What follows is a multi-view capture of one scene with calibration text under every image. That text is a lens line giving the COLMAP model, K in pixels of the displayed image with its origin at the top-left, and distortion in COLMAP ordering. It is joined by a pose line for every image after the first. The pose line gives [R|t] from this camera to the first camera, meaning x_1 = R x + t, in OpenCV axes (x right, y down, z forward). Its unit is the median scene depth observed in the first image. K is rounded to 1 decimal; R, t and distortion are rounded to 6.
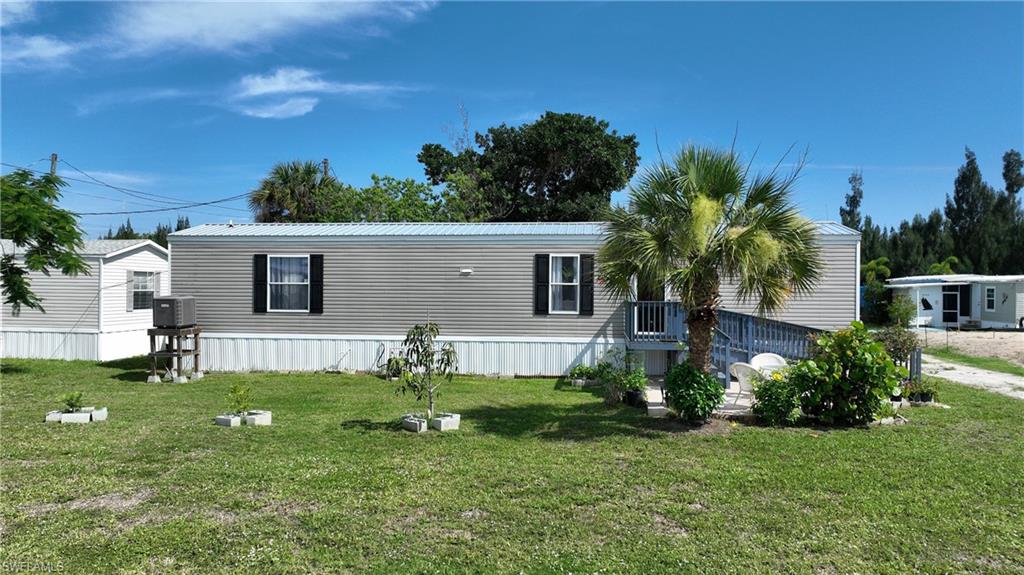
lens RADIAL K [[708.1, 0, 508.4], [0, 708.1, 287.1], [0, 0, 1]] dist [-0.000532, -0.002465]
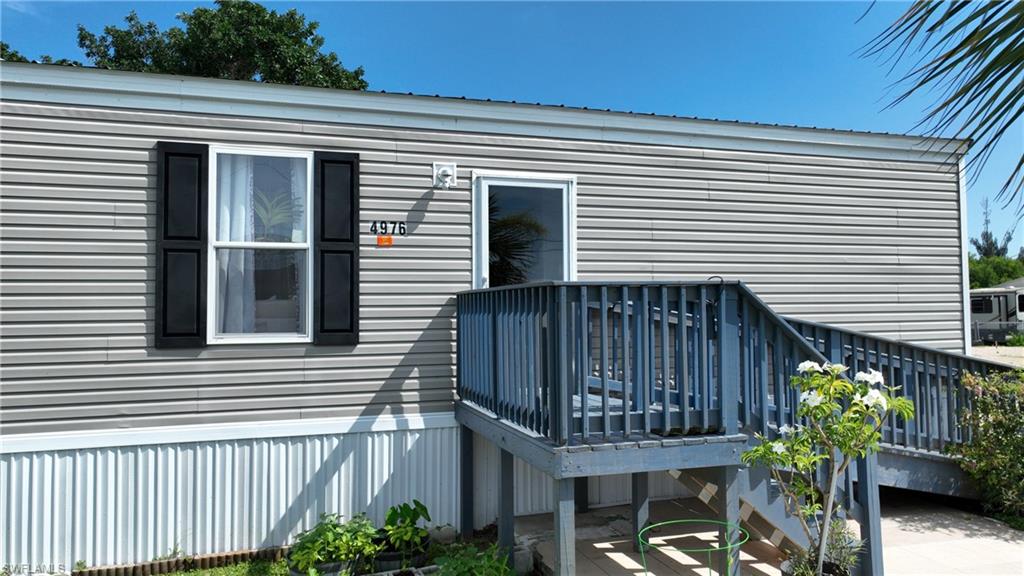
lens RADIAL K [[708.1, 0, 504.2], [0, 708.1, 288.6], [0, 0, 1]] dist [-0.000532, -0.002465]
pose [[0.908200, 0.002094, 0.418531, 0.045672], [0.017292, 0.998946, -0.042522, 0.028860], [-0.418179, 0.045855, 0.907207, 0.671334]]
